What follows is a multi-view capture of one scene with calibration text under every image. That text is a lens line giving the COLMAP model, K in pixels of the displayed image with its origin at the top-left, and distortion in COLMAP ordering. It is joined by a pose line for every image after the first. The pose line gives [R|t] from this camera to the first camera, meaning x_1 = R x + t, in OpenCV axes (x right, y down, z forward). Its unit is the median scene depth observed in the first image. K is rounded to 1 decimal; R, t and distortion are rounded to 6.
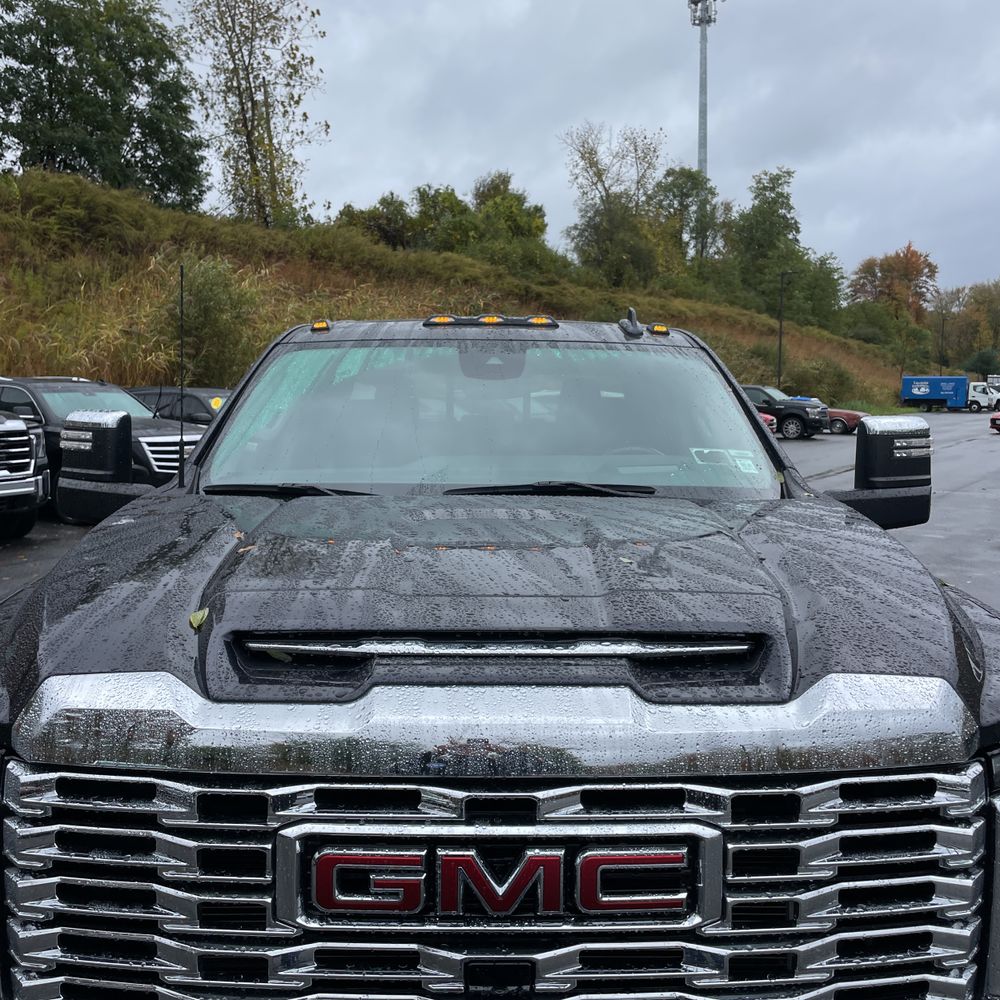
lens RADIAL K [[1018.5, 0, 498.8], [0, 1018.5, 507.5], [0, 0, 1]] dist [0.040098, 0.000000]
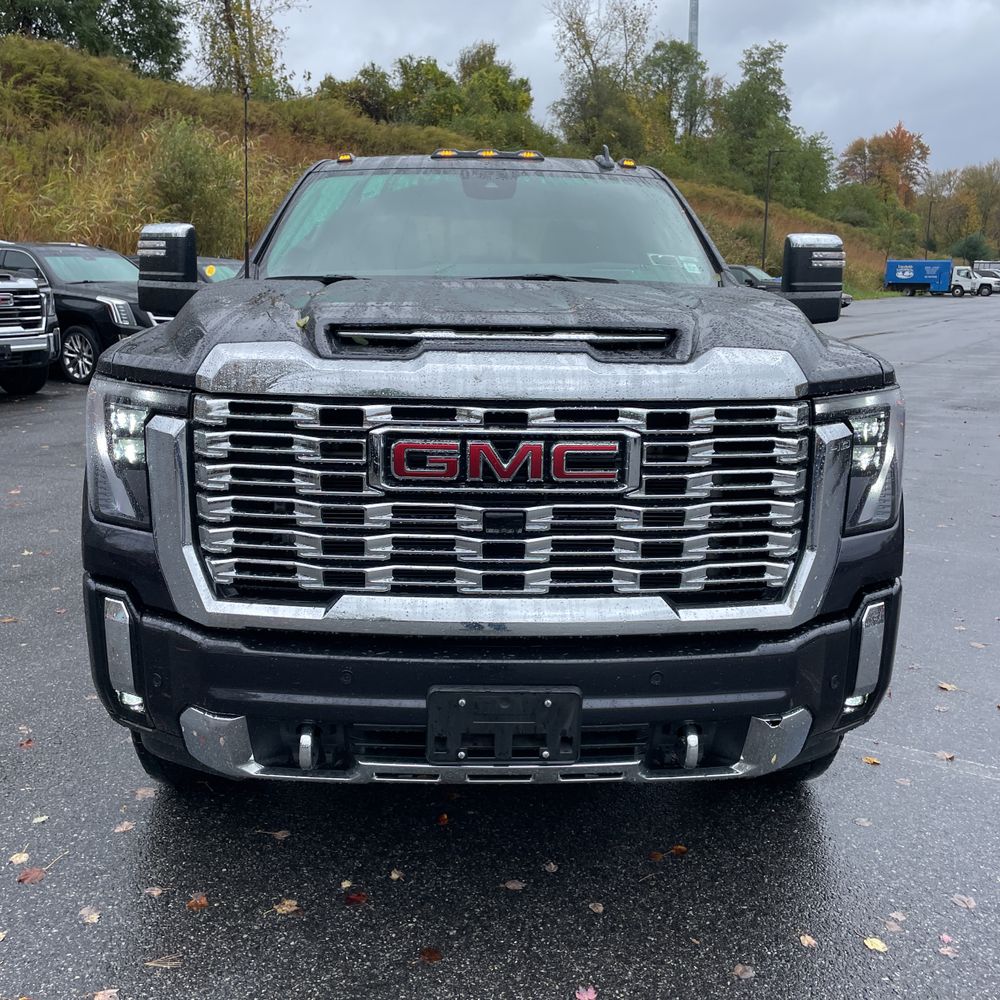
lens RADIAL K [[1018.5, 0, 493.6], [0, 1018.5, 489.8], [0, 0, 1]] dist [0.040098, 0.000000]
pose [[0.999920, 0.003768, 0.012113, -0.034148], [-0.004872, 0.995704, 0.092469, 0.241446], [-0.011713, -0.092520, 0.995642, -0.584065]]
